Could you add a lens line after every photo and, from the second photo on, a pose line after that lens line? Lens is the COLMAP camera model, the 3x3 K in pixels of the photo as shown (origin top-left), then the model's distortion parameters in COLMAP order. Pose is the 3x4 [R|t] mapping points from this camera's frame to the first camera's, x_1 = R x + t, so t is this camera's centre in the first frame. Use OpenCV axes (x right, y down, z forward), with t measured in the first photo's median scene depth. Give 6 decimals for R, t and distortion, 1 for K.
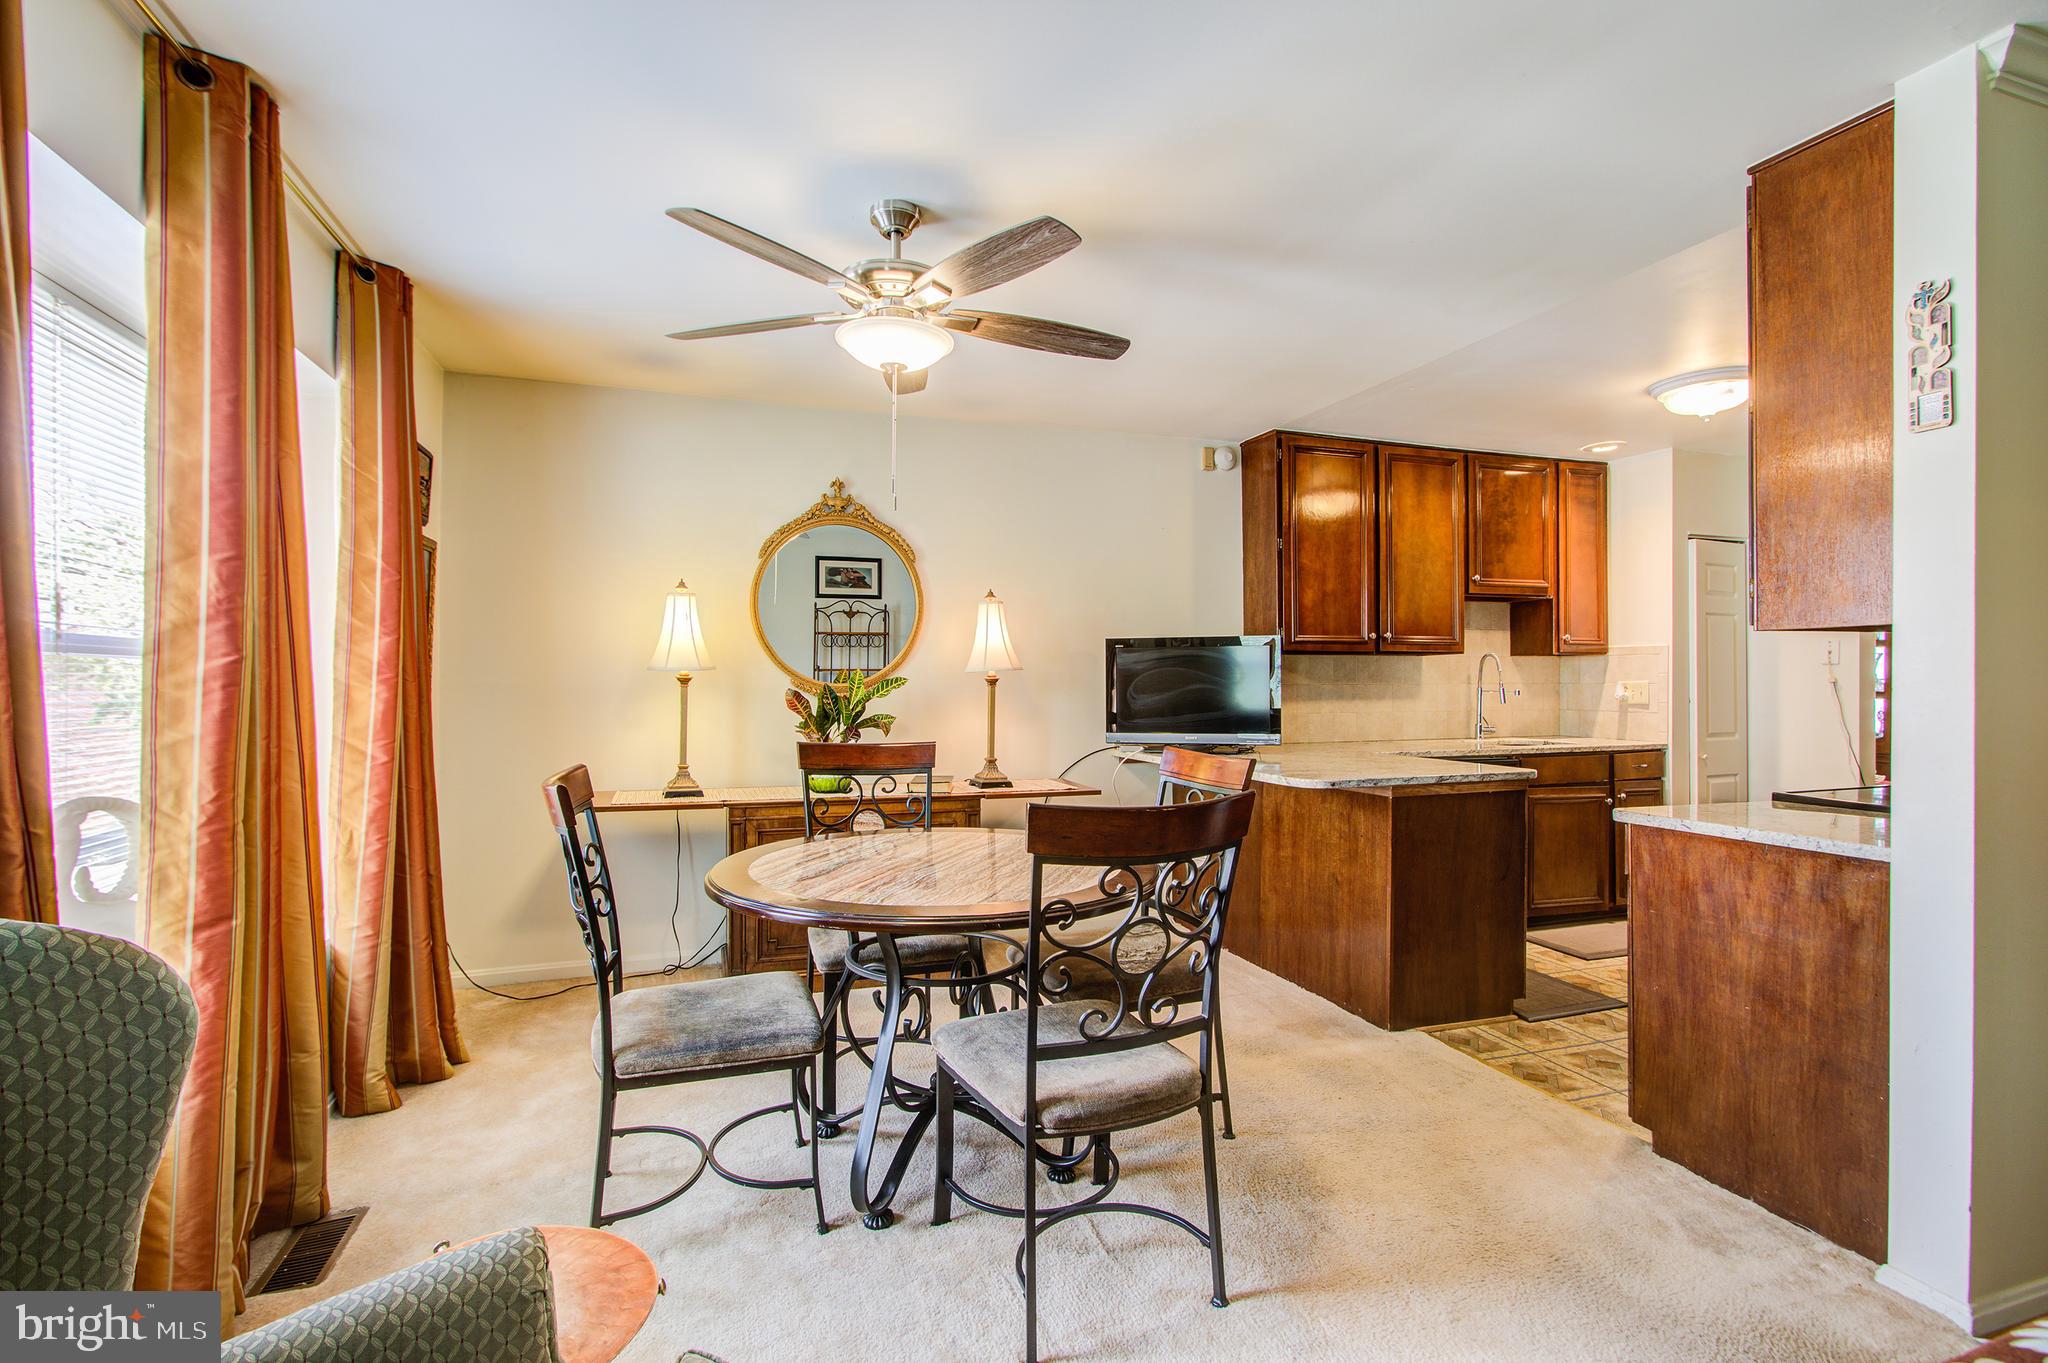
lens RADIAL K [[942.8, 0, 1018.2], [0, 942.8, 673.8], [0, 0, 1]] dist [0.004040, 0.002659]
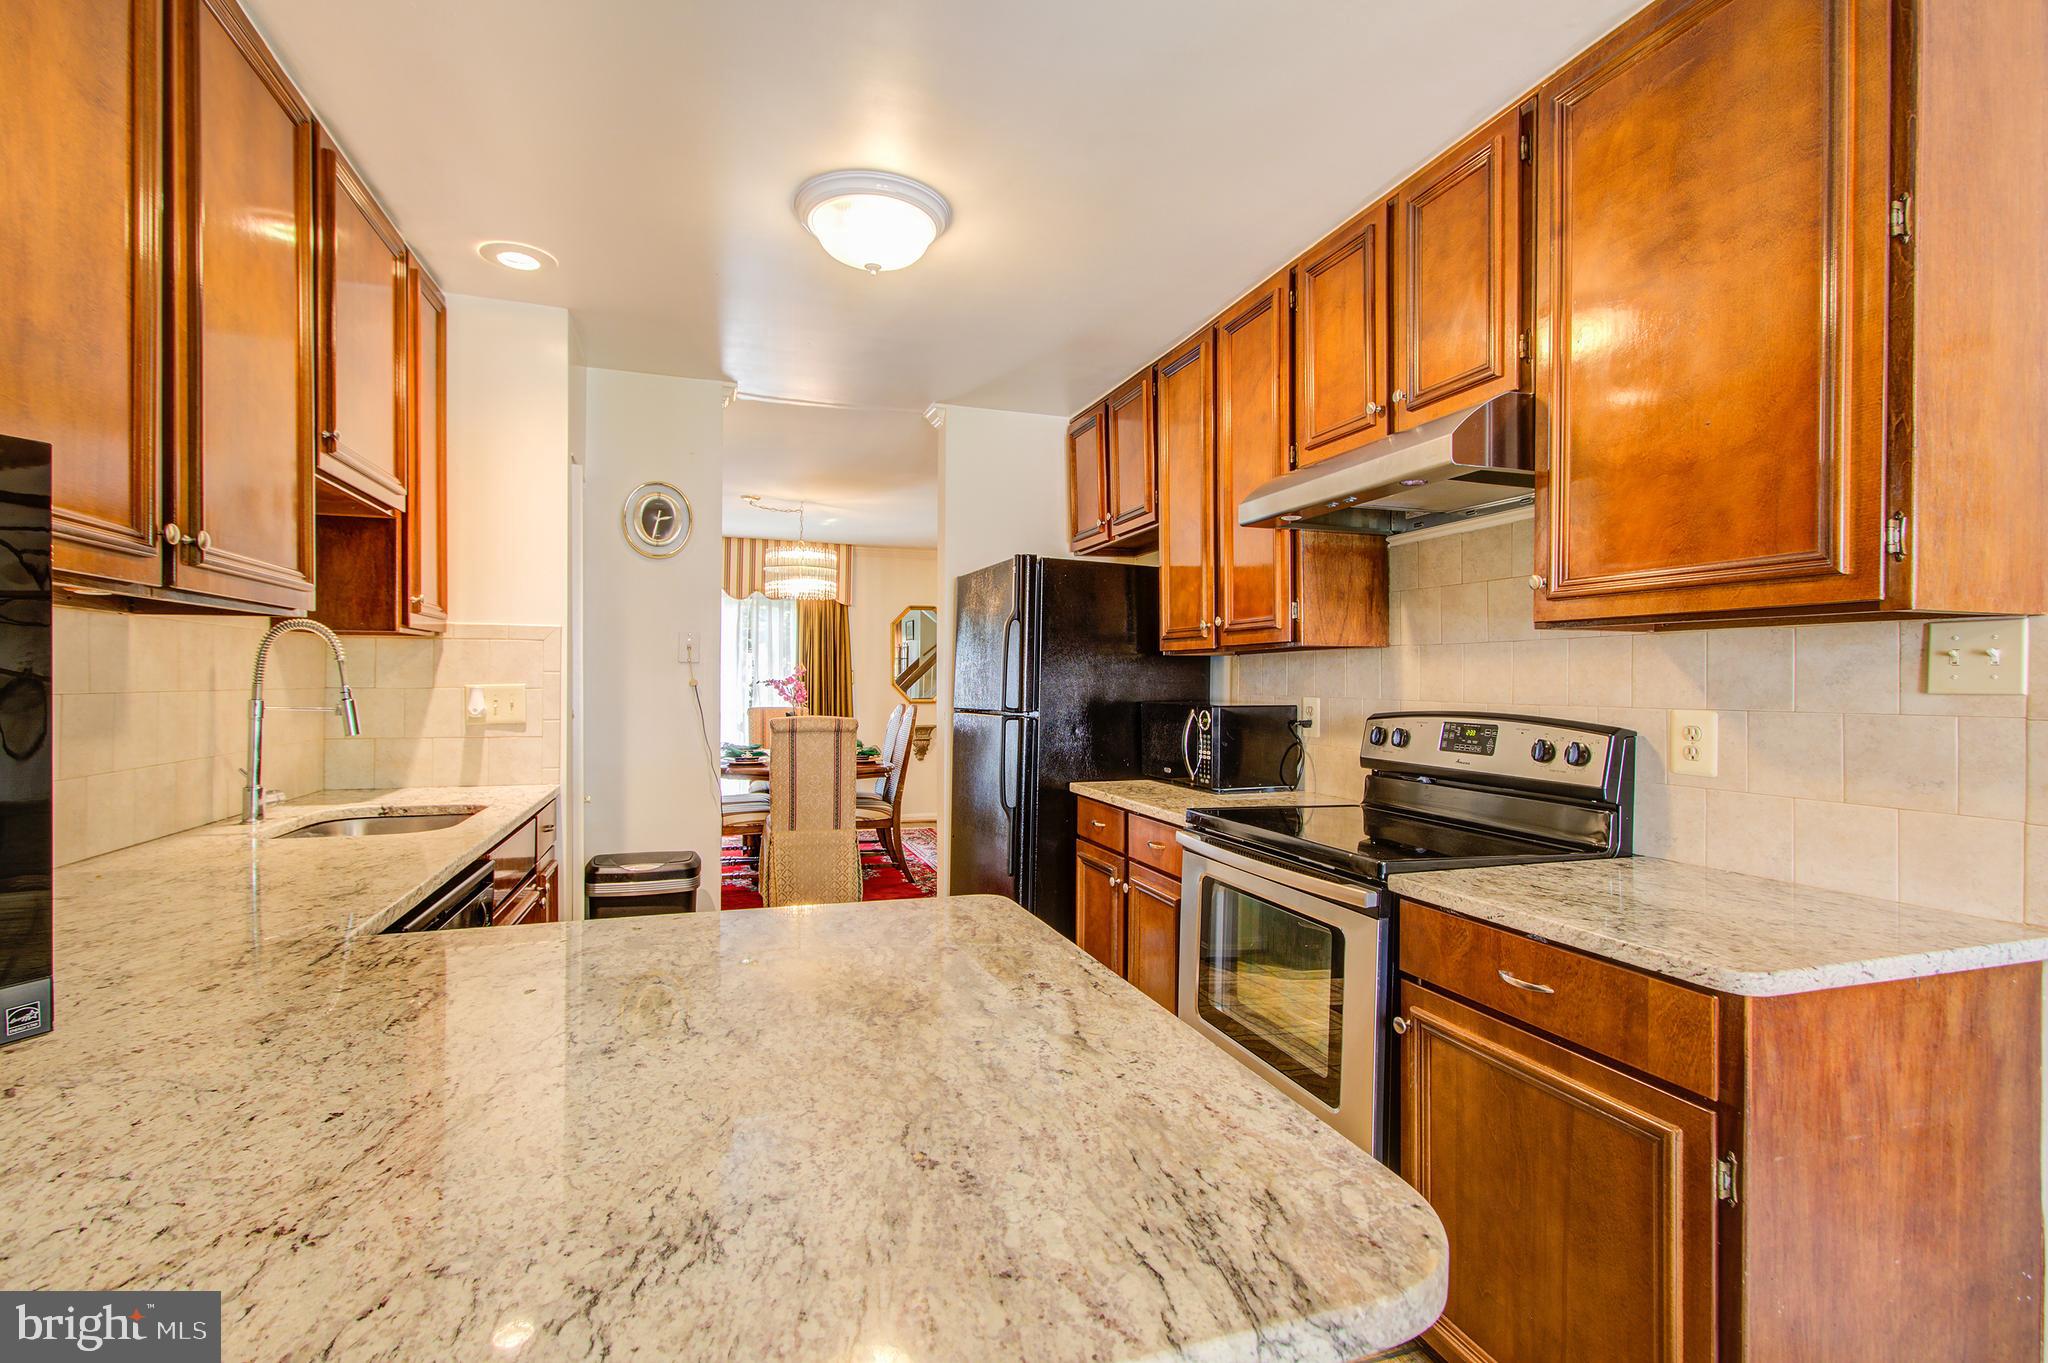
lens RADIAL K [[942.8, 0, 1005.4], [0, 942.8, 683.4], [0, 0, 1]] dist [0.004040, 0.002659]
pose [[0.037056, -0.000884, 0.999313, 0.079429], [-0.010222, 0.999947, 0.001263, 0.003093], [-0.999261, -0.010262, 0.037045, 0.685342]]
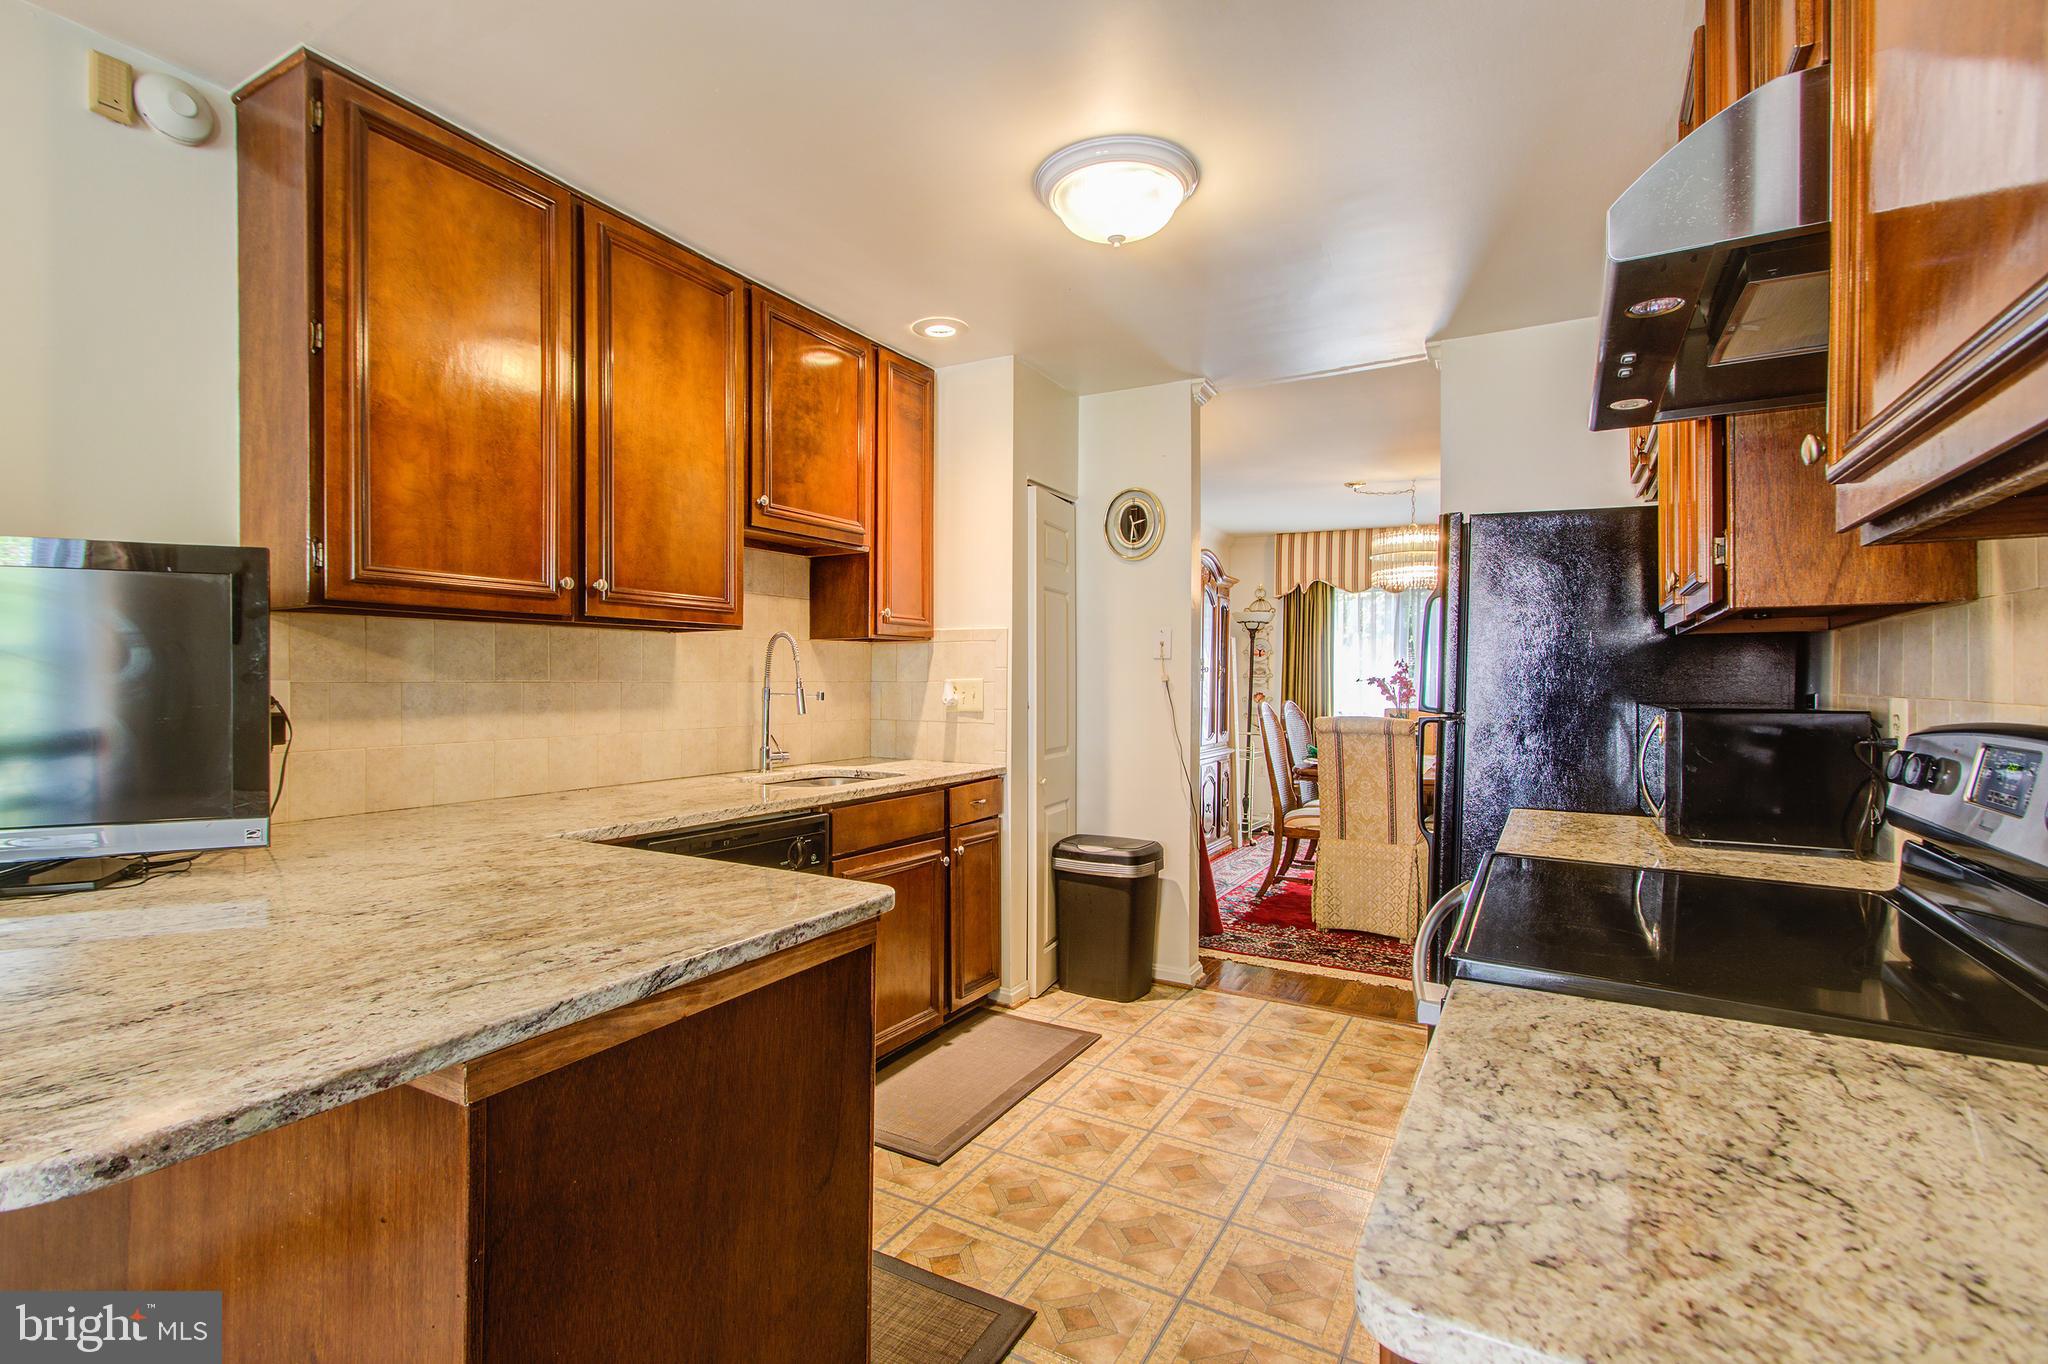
lens RADIAL K [[942.8, 0, 990.9], [0, 942.8, 675.1], [0, 0, 1]] dist [0.004040, 0.002659]
pose [[0.770078, 0.006923, 0.637912, 0.219697], [-0.008232, 0.999966, -0.000914, 0.005552], [-0.637896, -0.004547, 0.770109, 0.454352]]
